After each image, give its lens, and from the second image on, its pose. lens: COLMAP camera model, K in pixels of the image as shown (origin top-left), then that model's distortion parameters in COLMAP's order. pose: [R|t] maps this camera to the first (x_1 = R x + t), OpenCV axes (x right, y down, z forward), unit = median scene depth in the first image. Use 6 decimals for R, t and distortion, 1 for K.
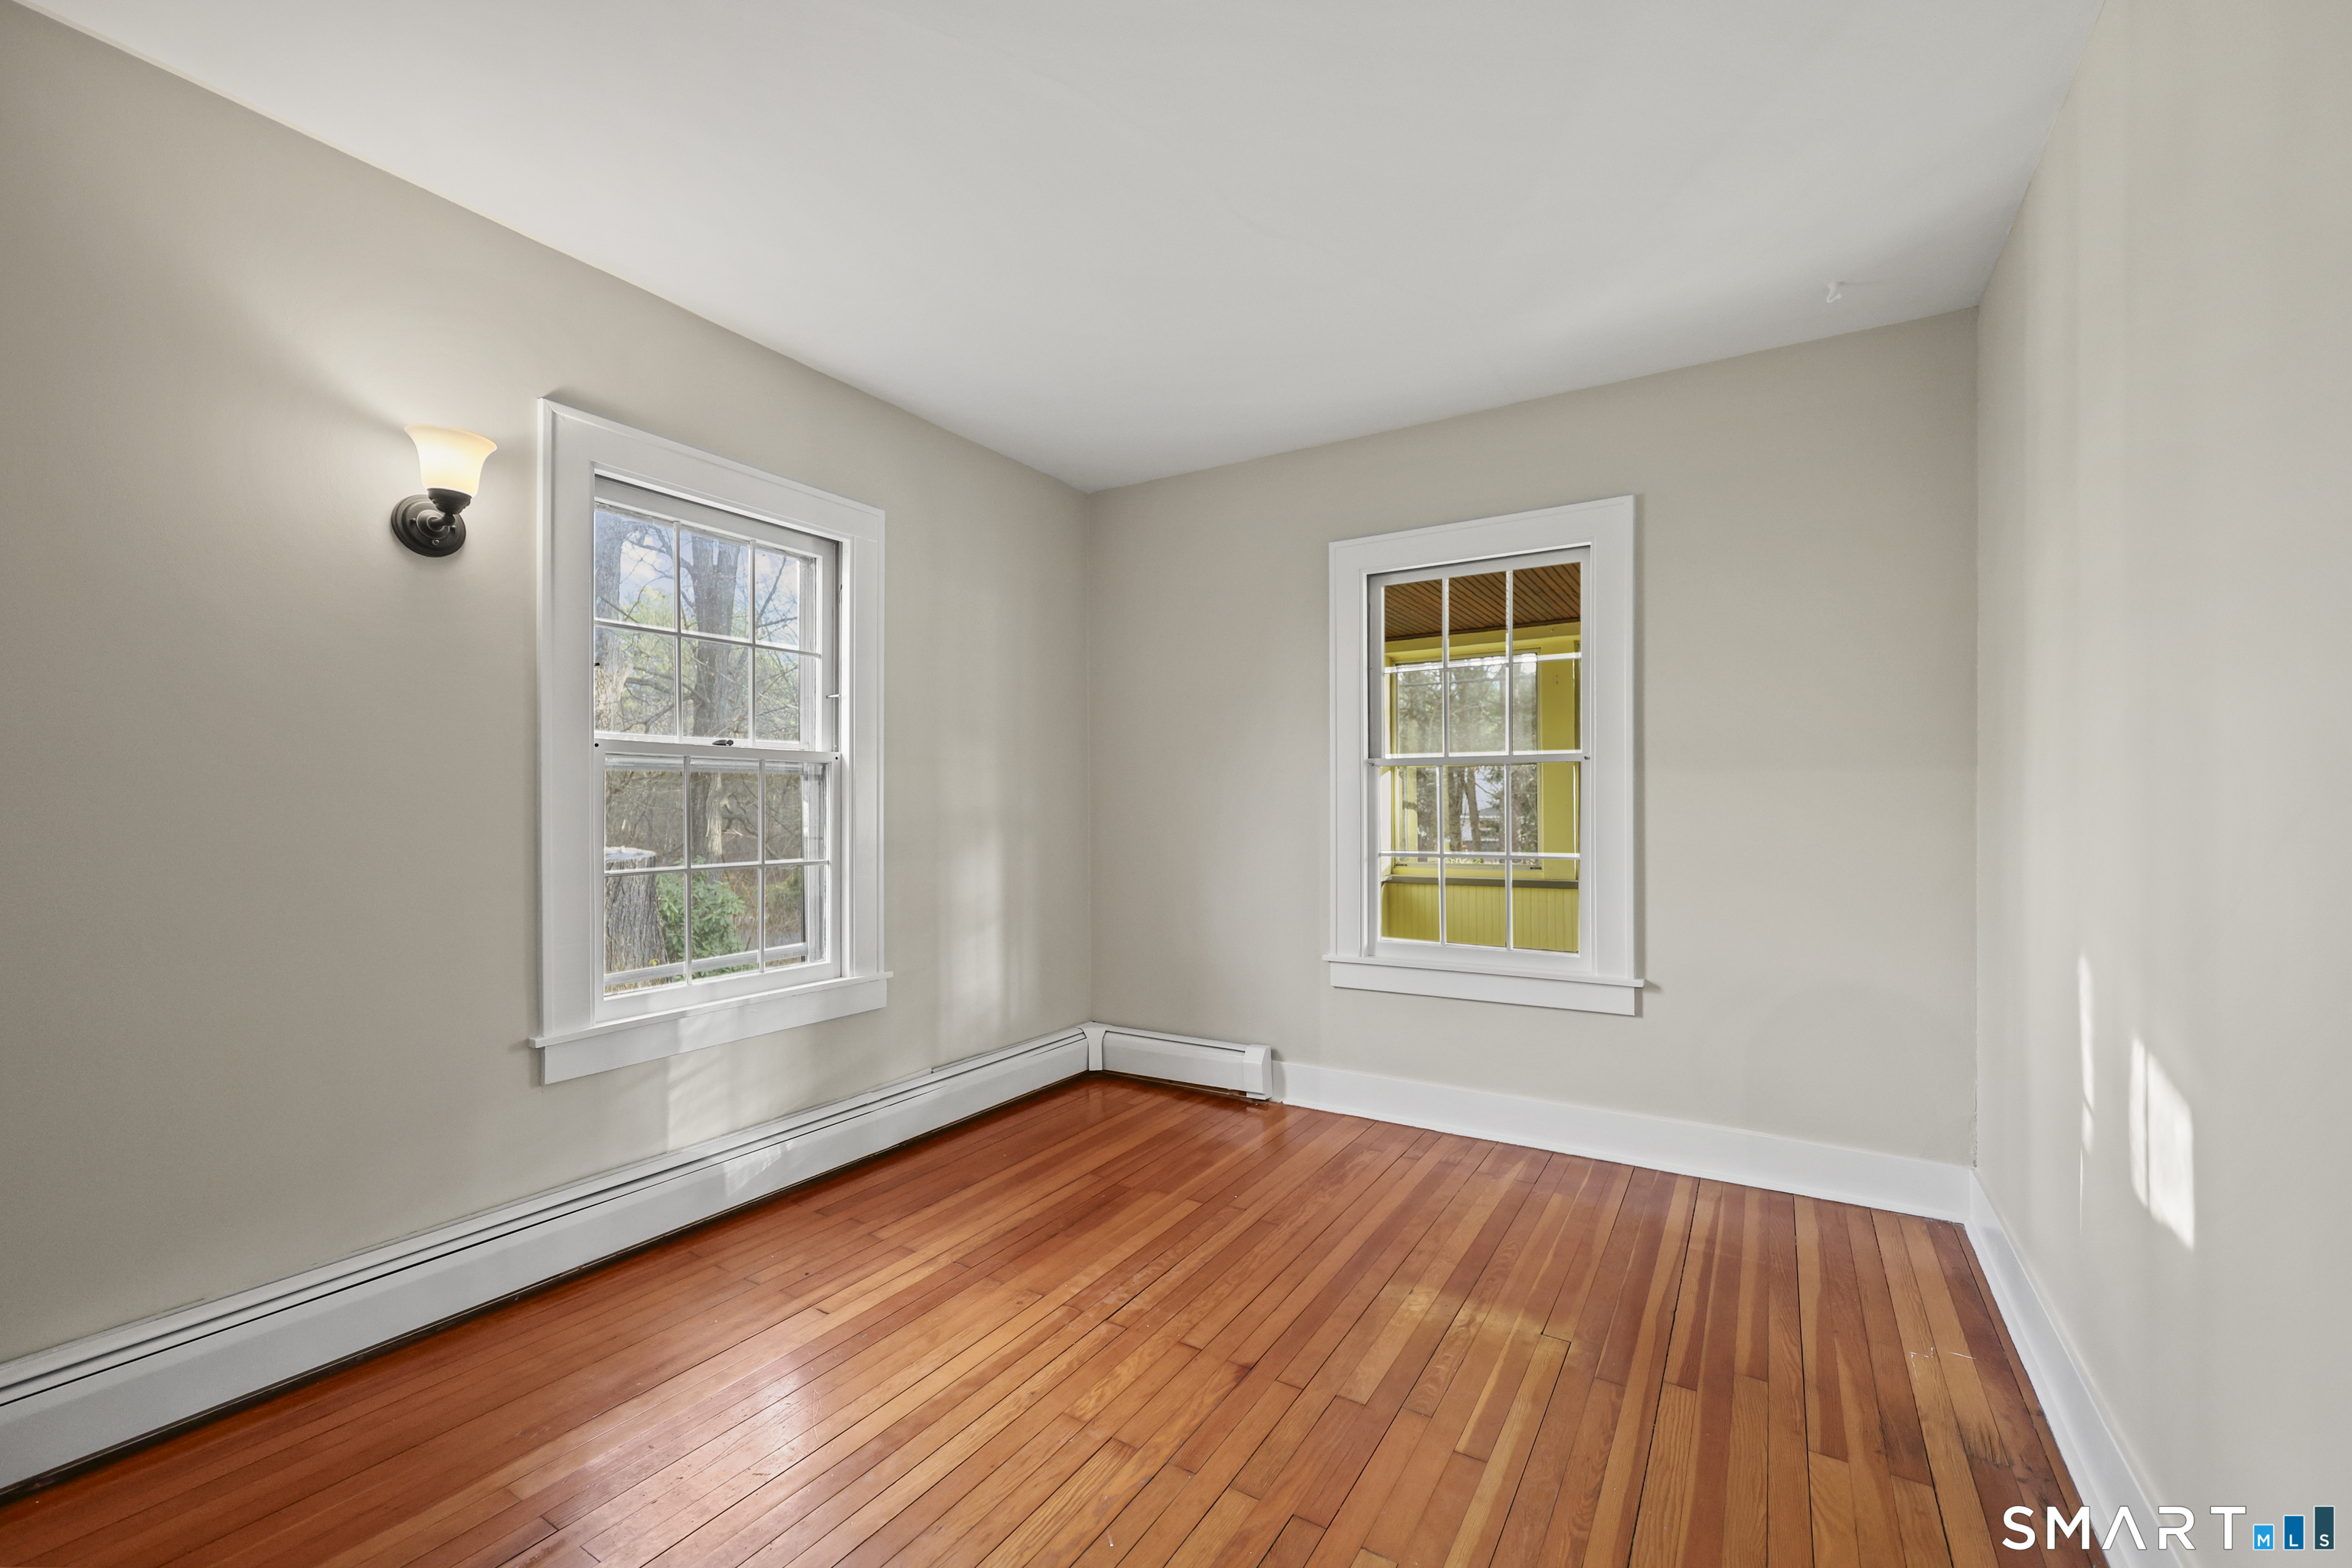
lens RADIAL K [[968.9, 0, 1185.4], [0, 968.9, 802.9], [0, 0, 1]] dist [0.003731, -0.000823]
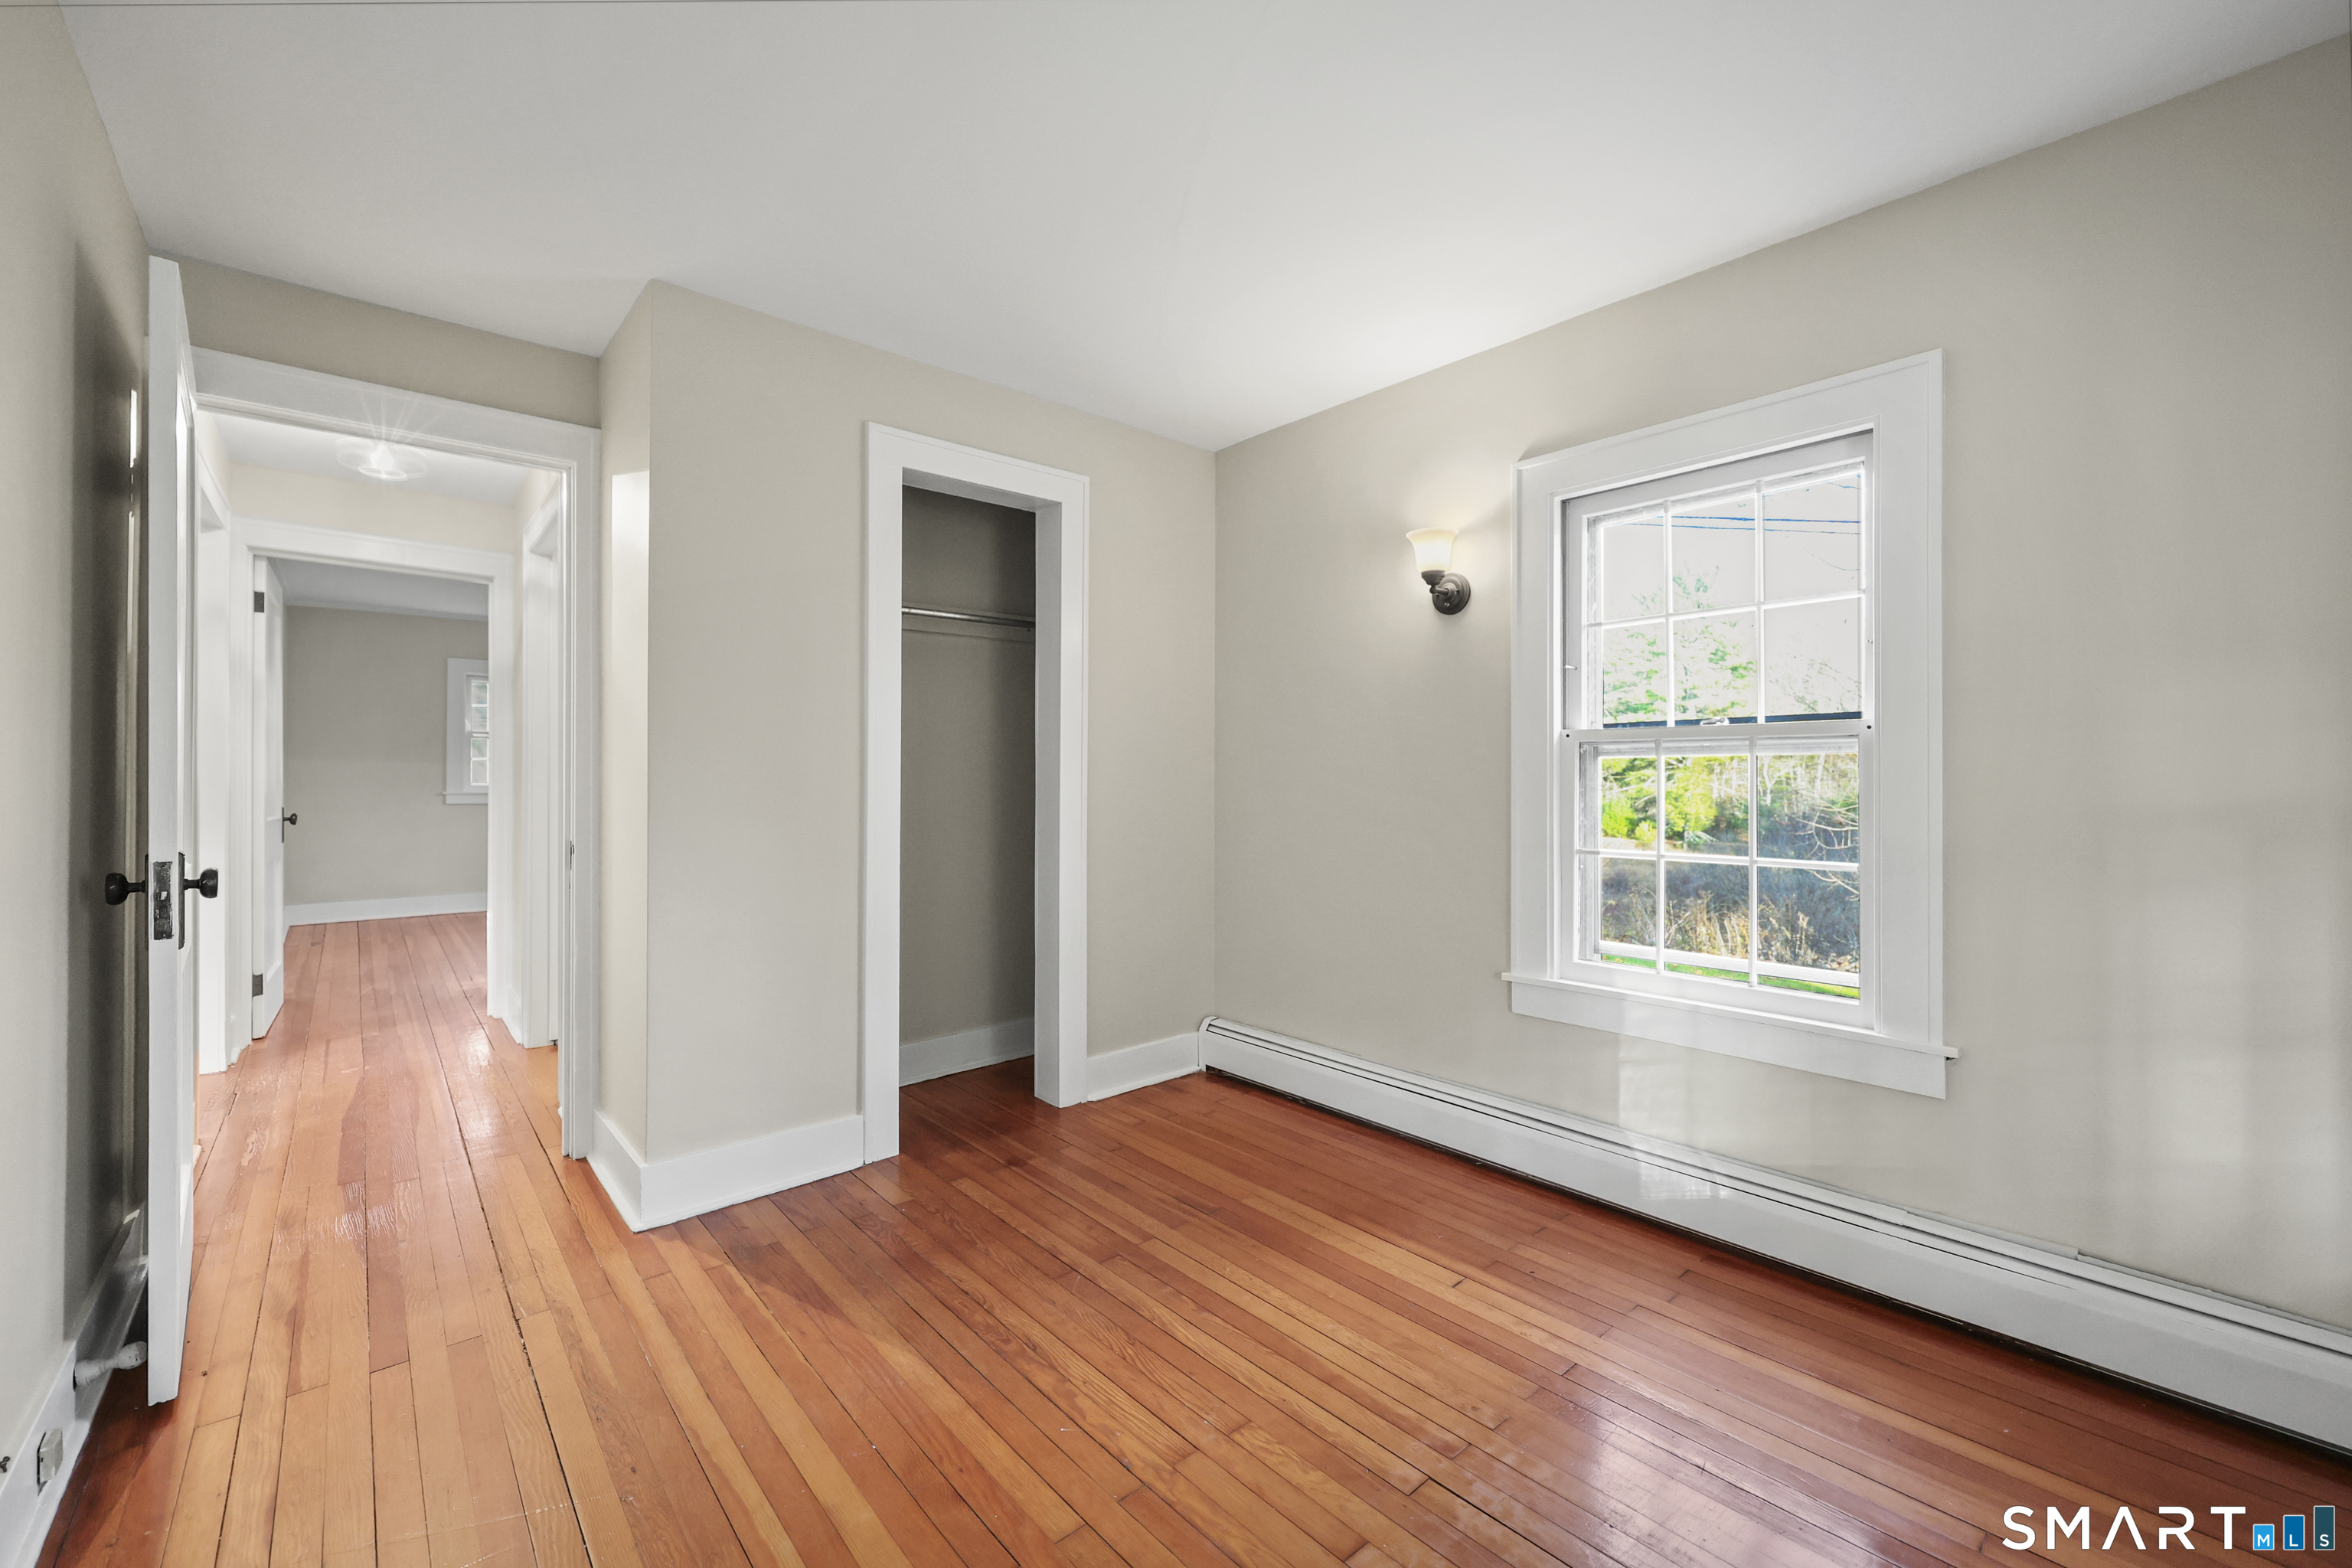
lens RADIAL K [[968.9, 0, 1209.6], [0, 968.9, 779.2], [0, 0, 1]] dist [0.003731, -0.000823]
pose [[-0.293109, -0.001082, -0.956078, 0.640774], [-0.002224, 0.999997, -0.000450, -0.007771], [0.956076, 0.001994, -0.293111, 0.983680]]
